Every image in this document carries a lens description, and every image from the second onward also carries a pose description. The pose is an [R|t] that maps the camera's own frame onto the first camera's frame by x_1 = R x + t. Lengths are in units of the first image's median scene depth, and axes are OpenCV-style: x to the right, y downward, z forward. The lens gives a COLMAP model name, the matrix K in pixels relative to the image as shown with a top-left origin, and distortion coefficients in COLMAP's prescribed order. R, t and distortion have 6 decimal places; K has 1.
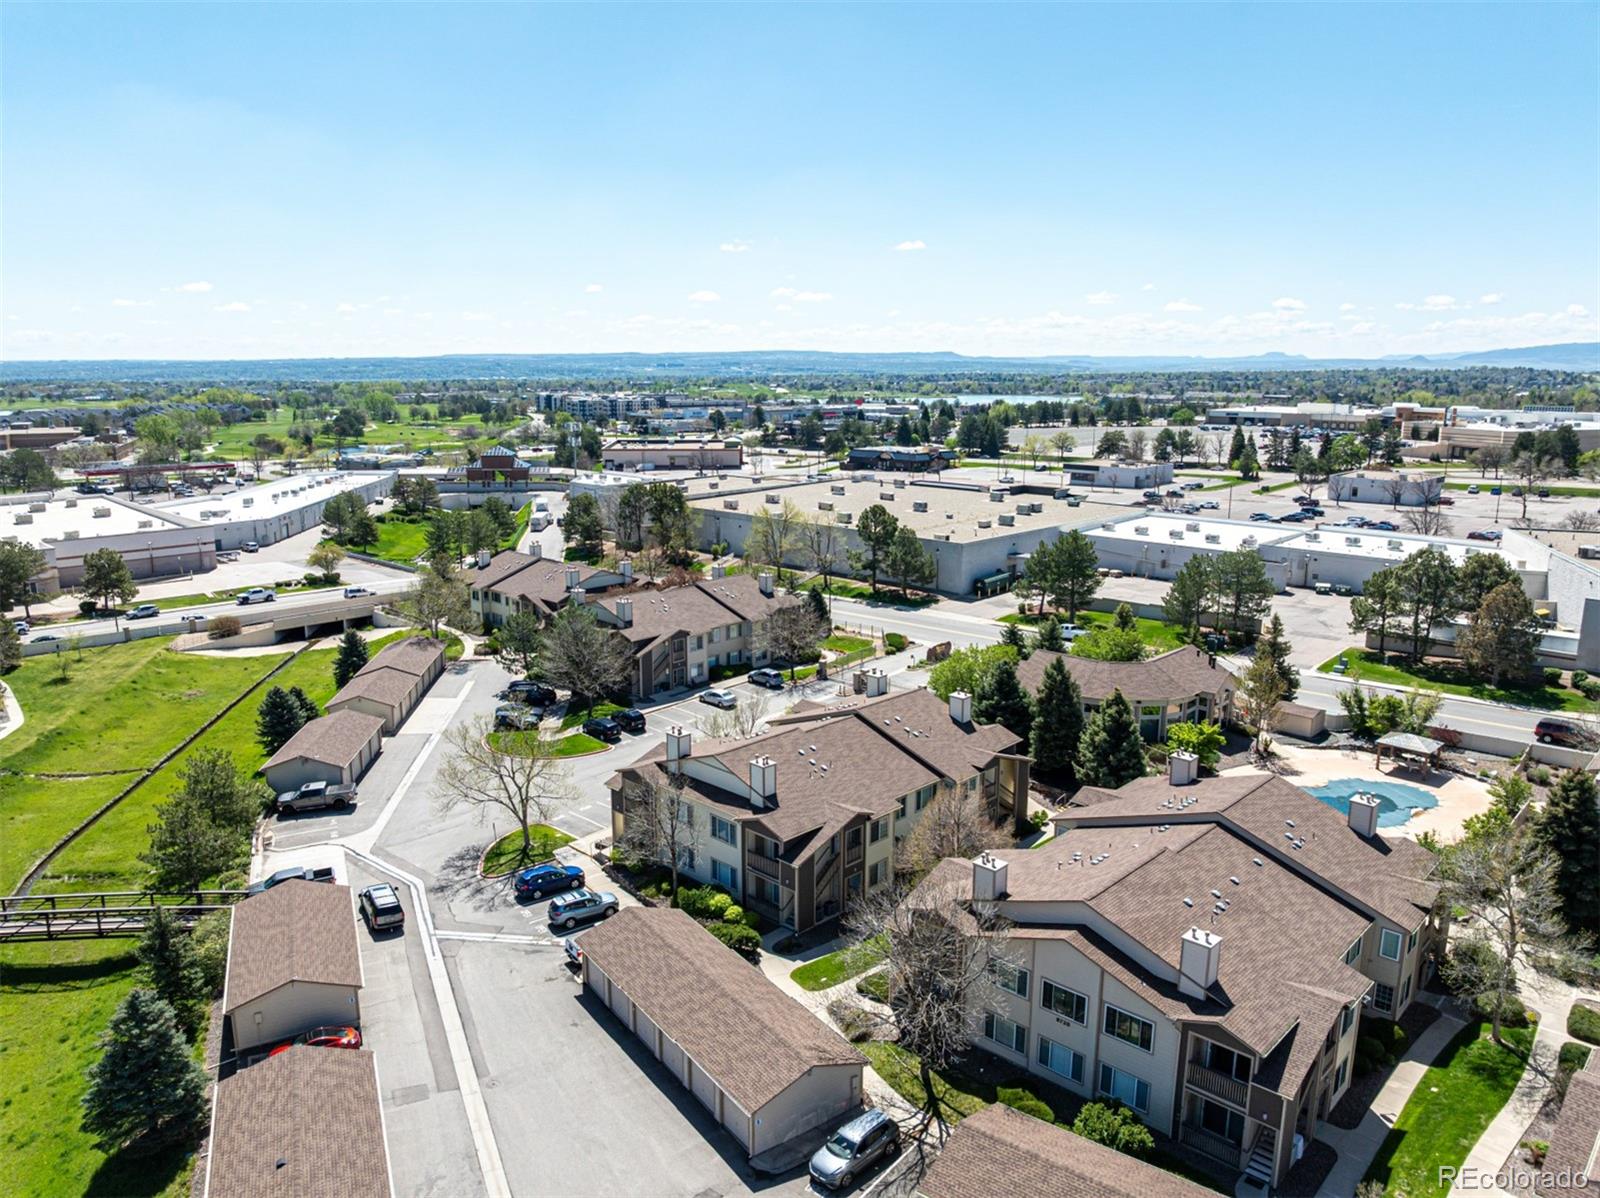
lens RADIAL K [[1087.5, 0, 800.0], [0, 1087.5, 599.0], [0, 0, 1]] dist [-0.019804, -0.001003]
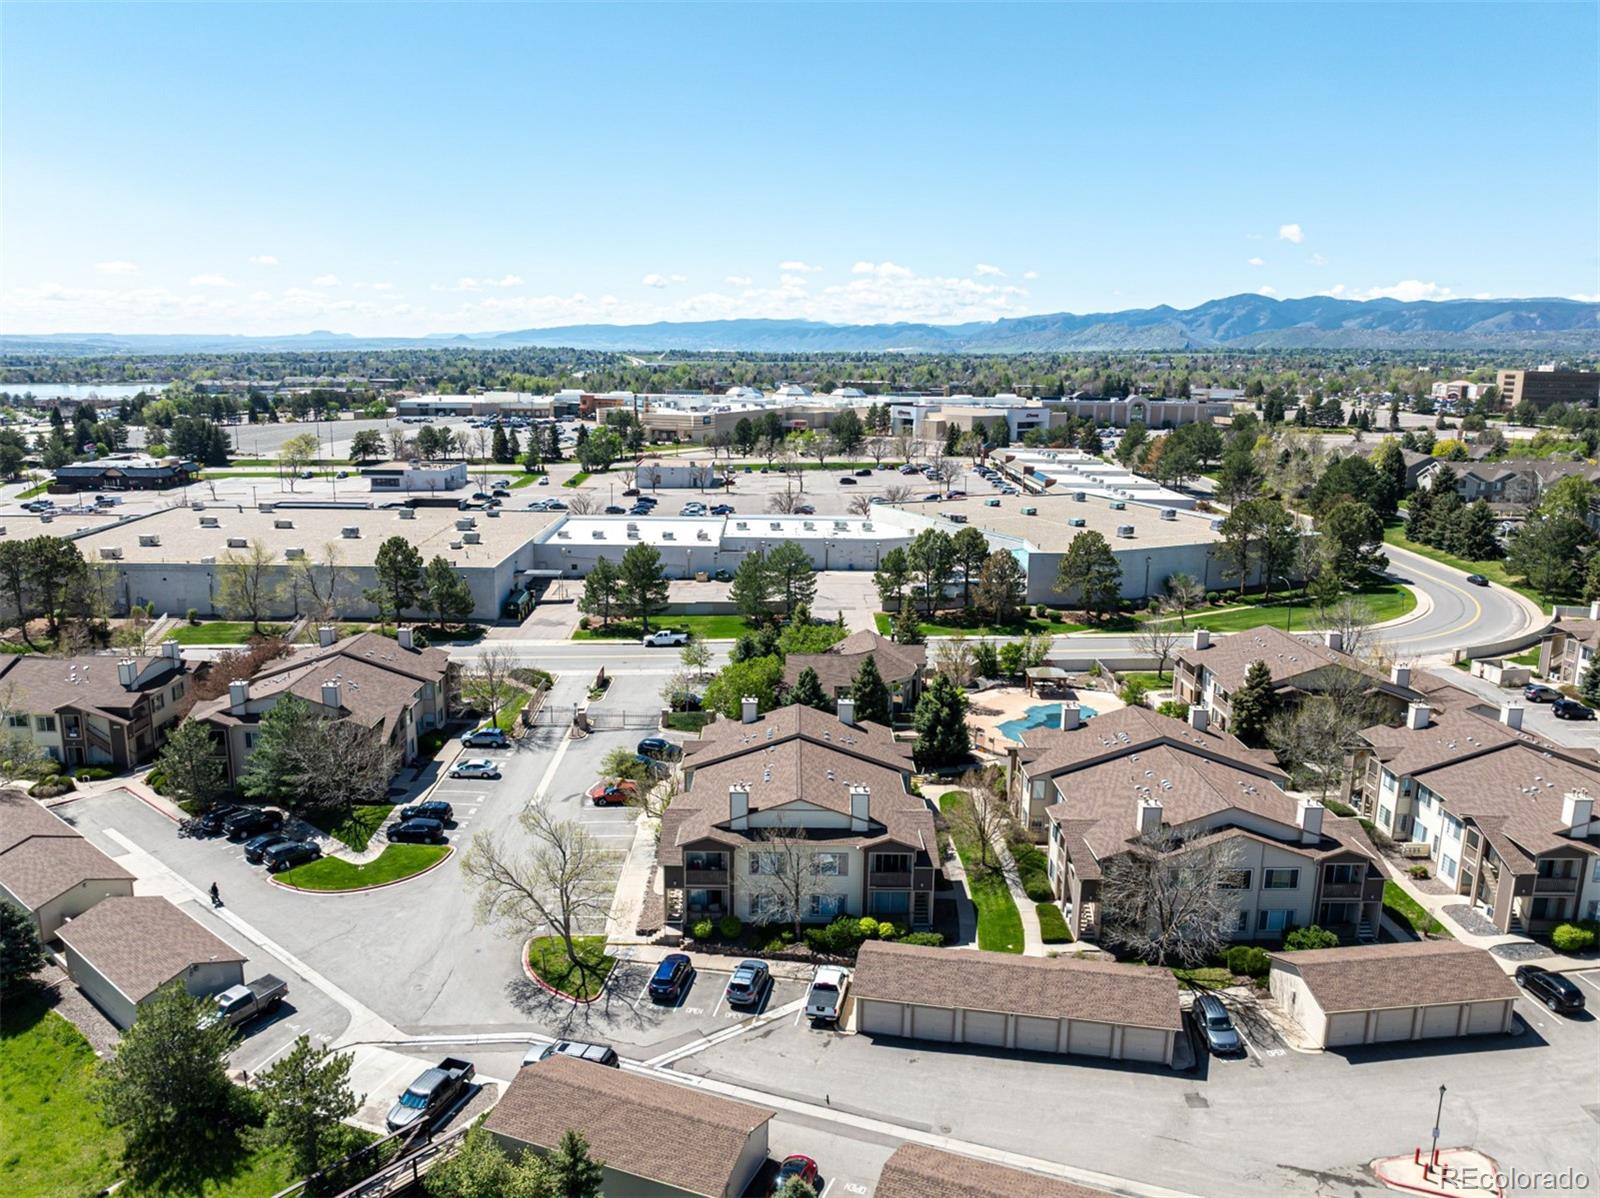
lens RADIAL K [[1132.8, 0, 800.0], [0, 1132.8, 599.0], [0, 0, 1]] dist [-0.033789, 0.005058]
pose [[0.730667, -0.137542, 0.668736, -0.388154], [0.133513, 0.989371, 0.057611, -0.053715], [-0.669552, 0.047191, 0.741264, 0.094105]]
